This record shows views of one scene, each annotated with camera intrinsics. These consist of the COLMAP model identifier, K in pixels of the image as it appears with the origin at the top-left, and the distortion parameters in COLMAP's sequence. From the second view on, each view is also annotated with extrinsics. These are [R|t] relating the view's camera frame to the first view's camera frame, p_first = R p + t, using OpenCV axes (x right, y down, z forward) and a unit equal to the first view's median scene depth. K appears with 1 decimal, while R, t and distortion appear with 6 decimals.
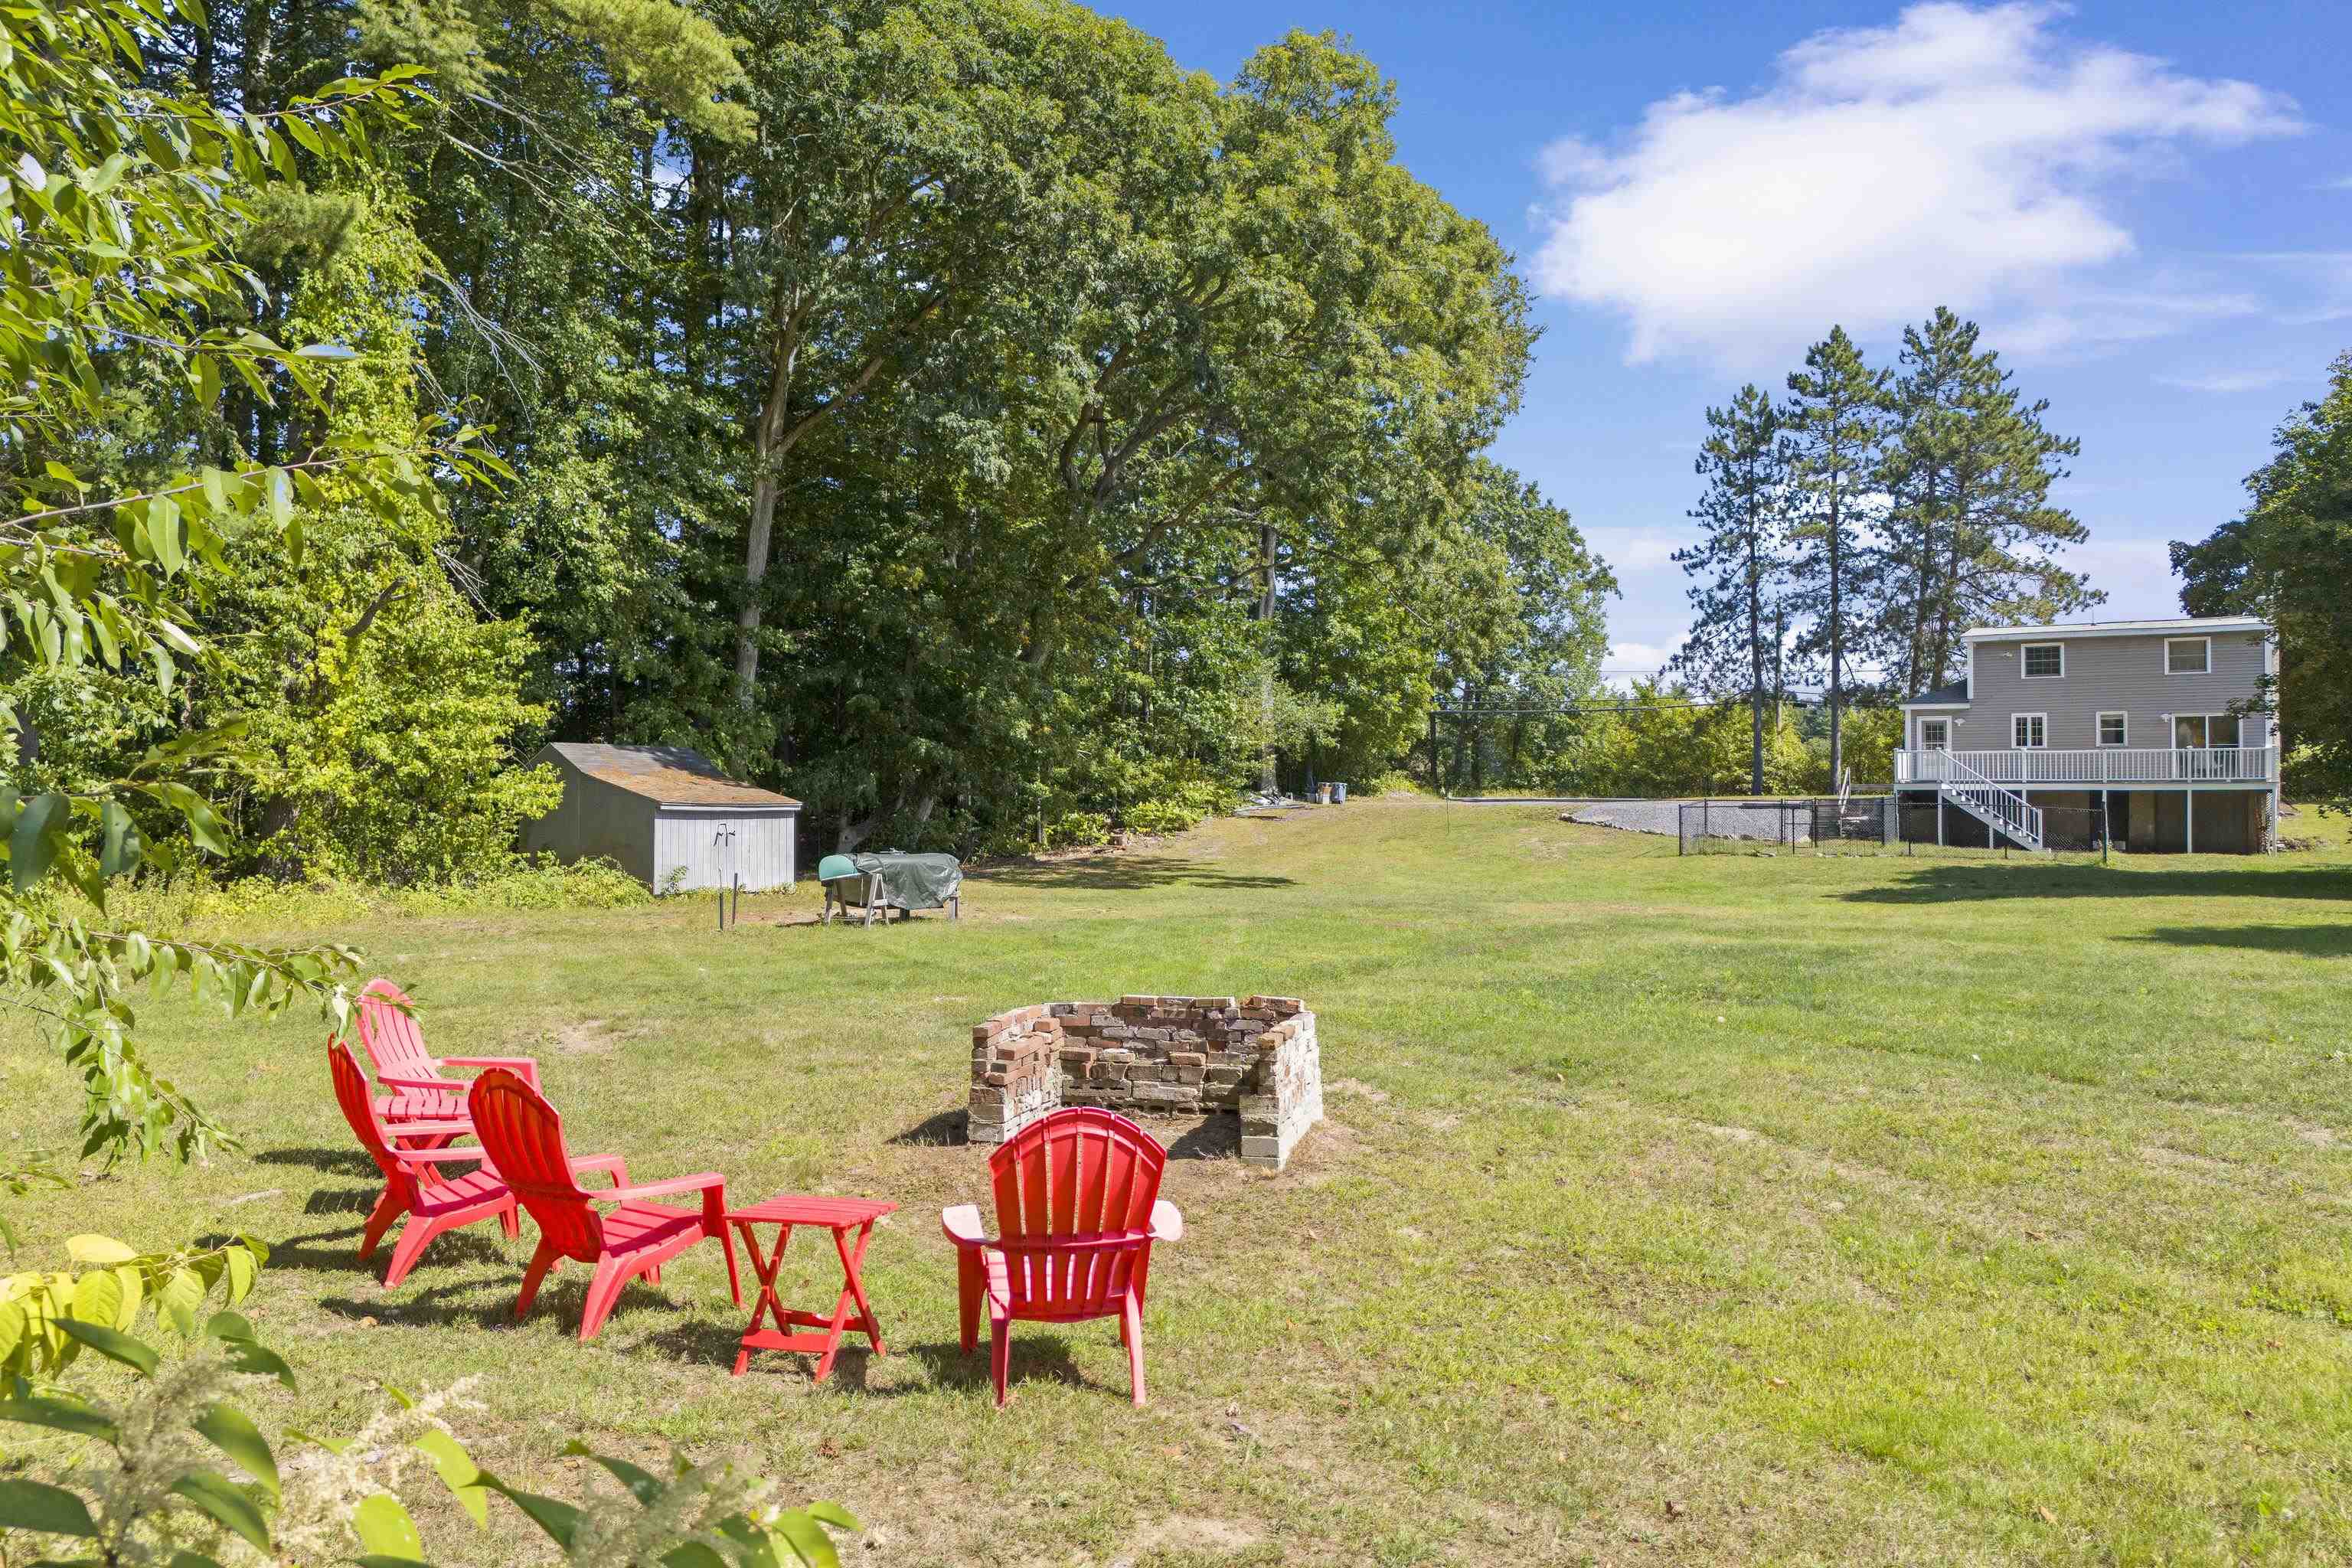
lens RADIAL K [[1708.9, 0, 1176.0], [0, 1708.9, 784.0], [0, 0, 1]] dist [-0.025032, 0.098779]
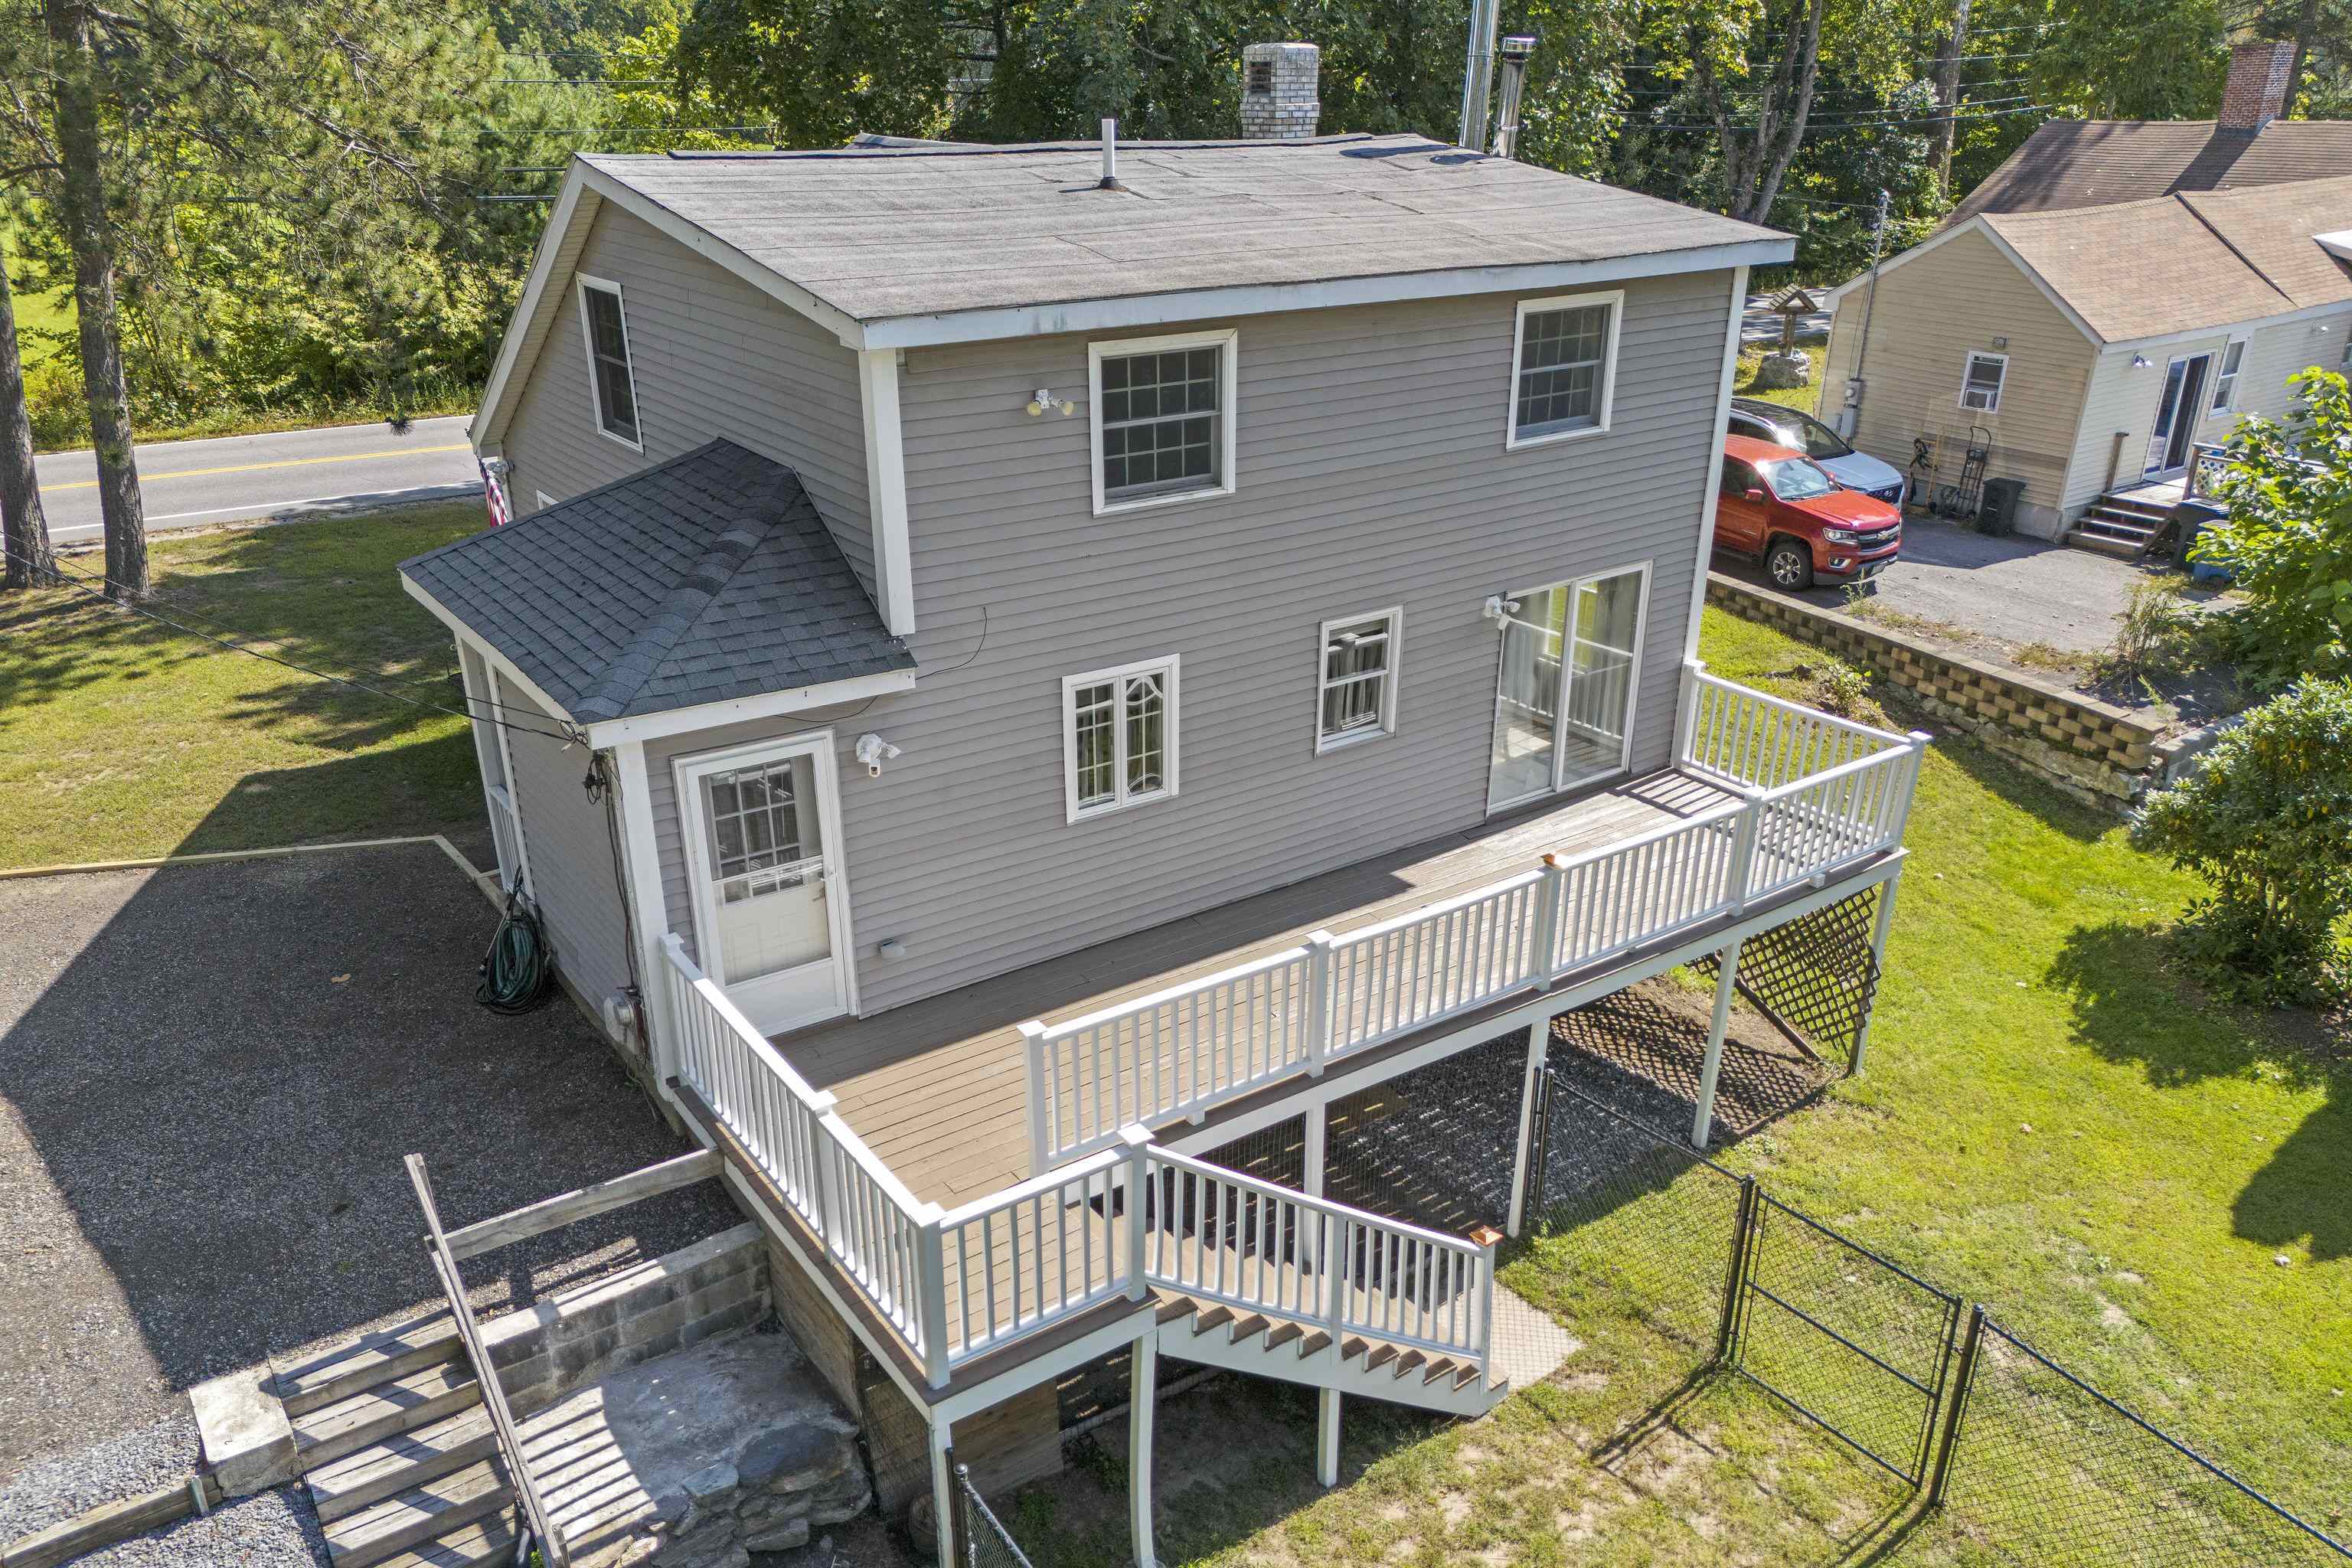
lens RADIAL K [[1702.1, 0, 1175.0], [0, 1702.1, 891.2], [0, 0, 1]] dist [0.057090, -0.057576]
pose [[0.441527, -0.394393, 0.805921, 0.237657], [-0.012004, 0.895537, 0.444825, -0.087685], [-0.897168, -0.206077, 0.390669, 0.689789]]
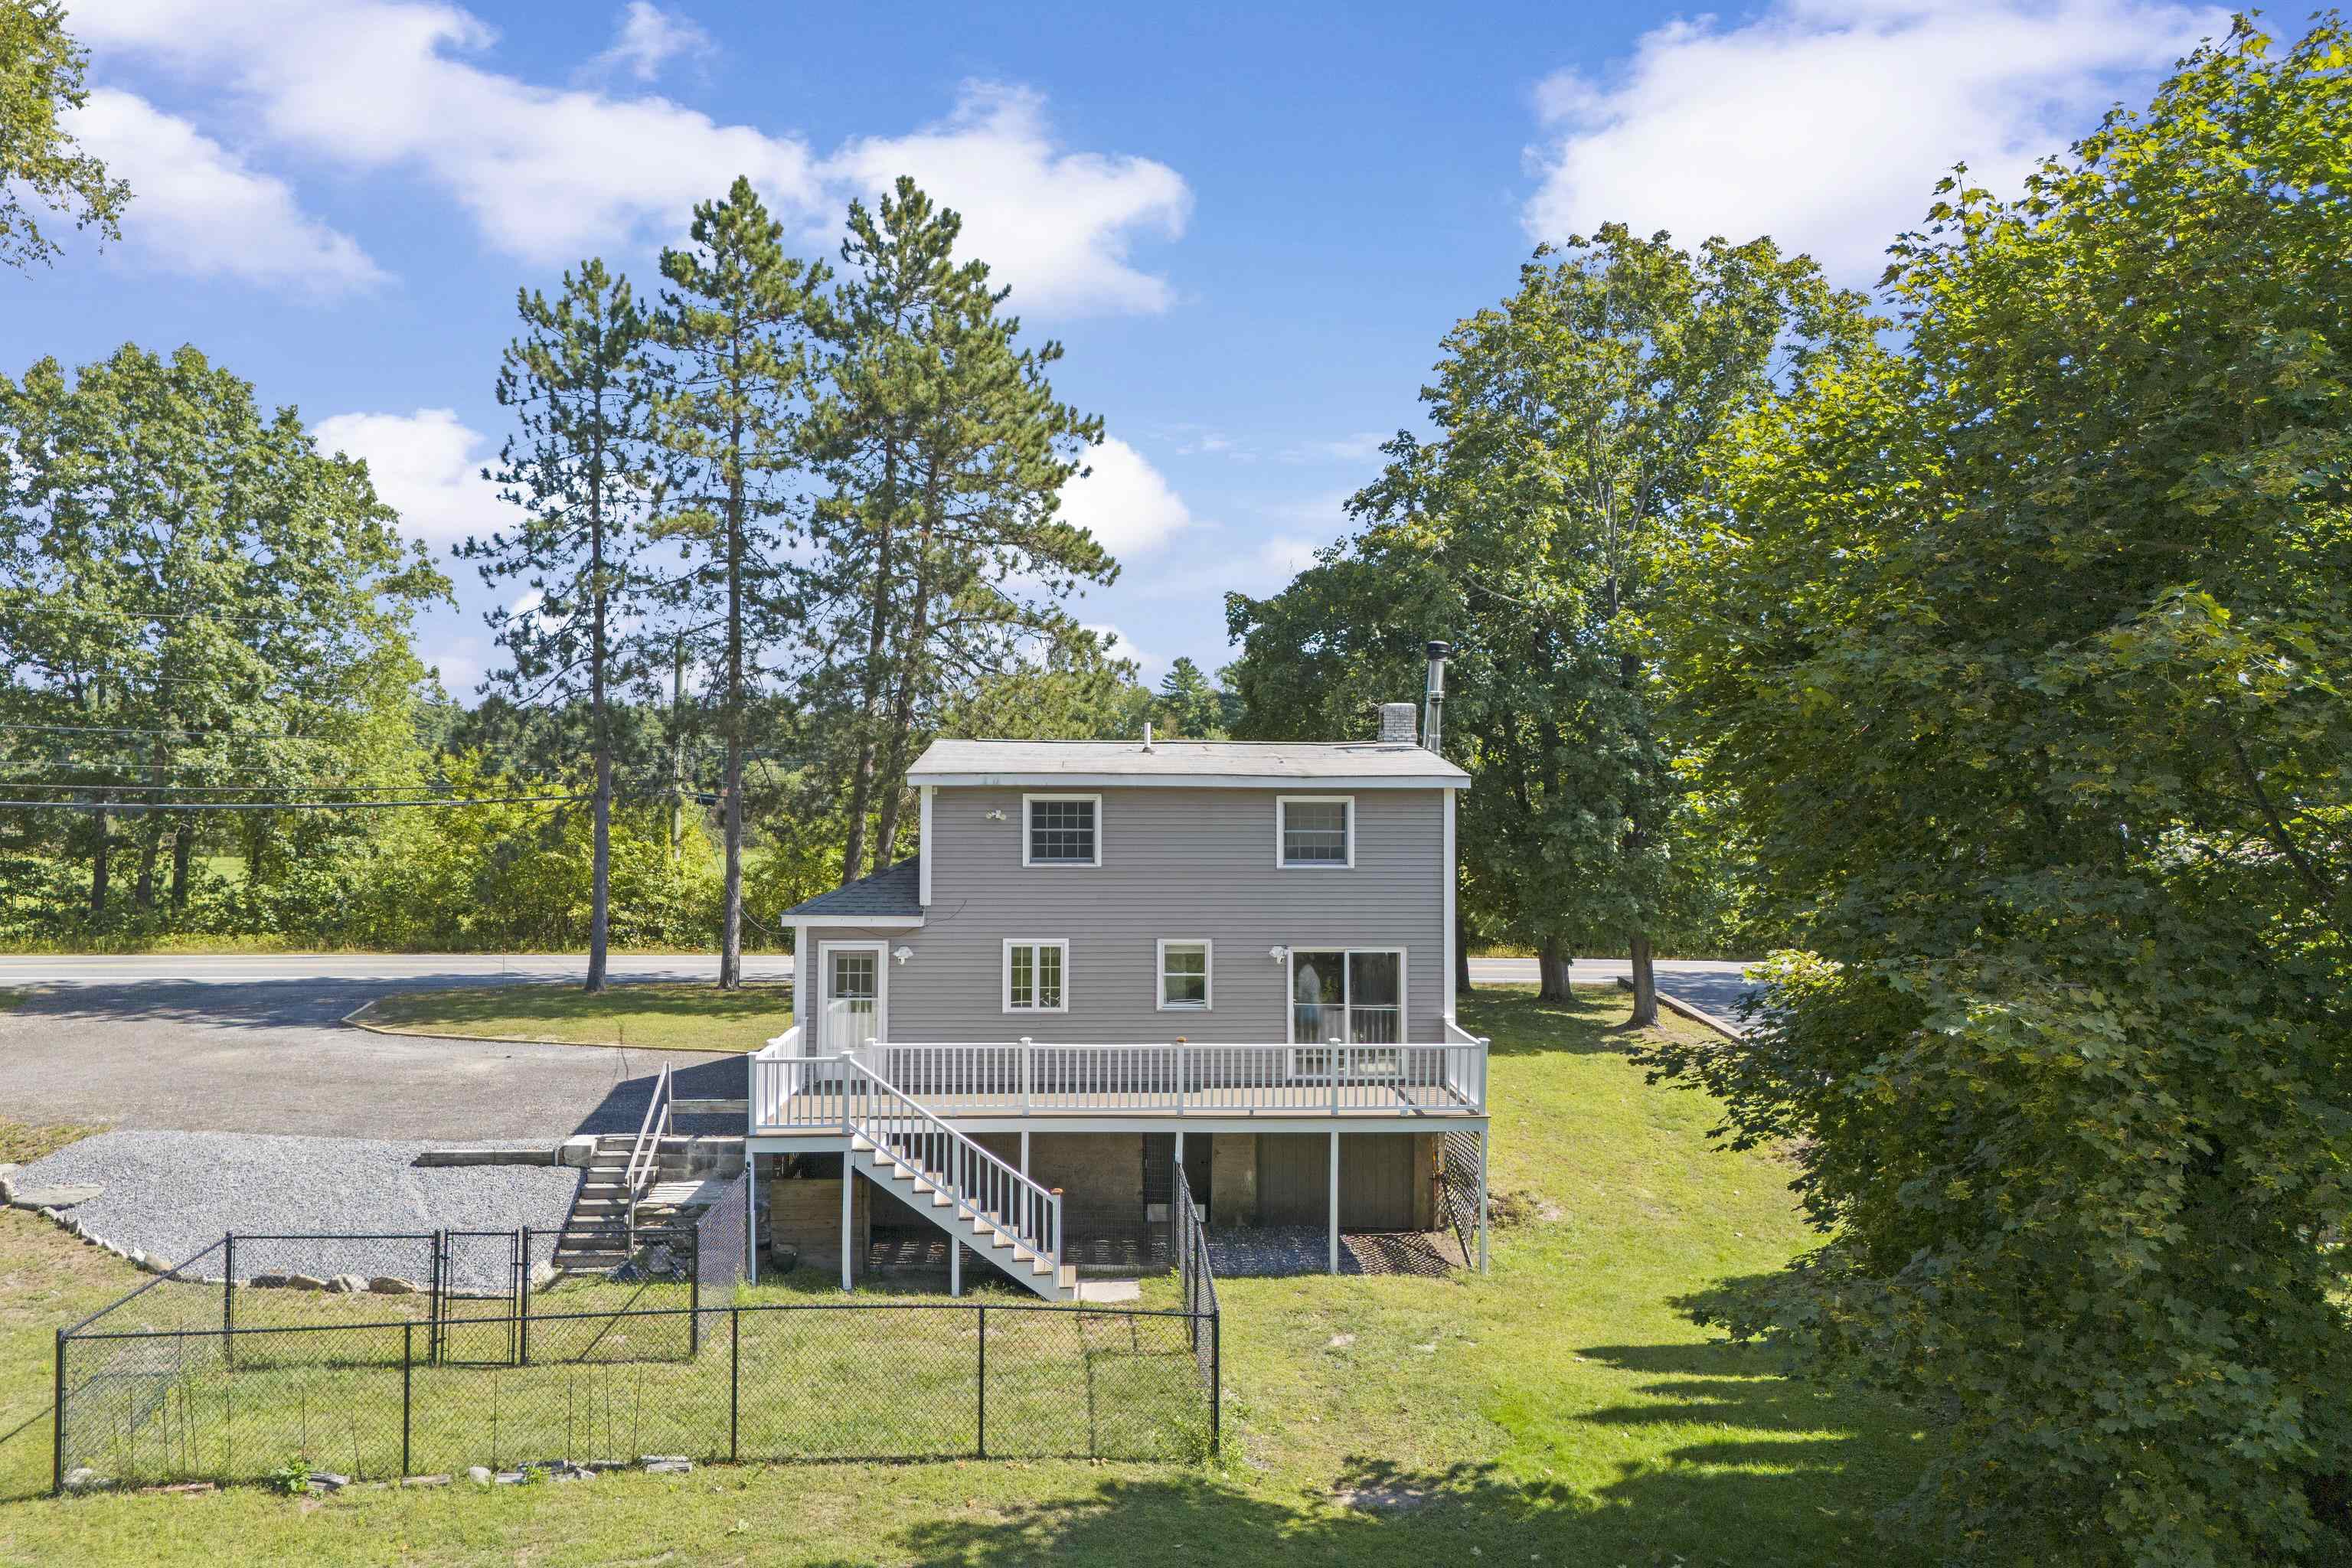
lens RADIAL K [[1694.6, 0, 1176.0], [0, 1694.6, 784.0], [0, 0, 1]] dist [0.071318, -0.057741]
pose [[0.850532, 0.008495, 0.525855, 0.216375], [-0.009954, 0.999950, -0.000054, -0.065214], [-0.525829, -0.005188, 0.850574, 0.440932]]
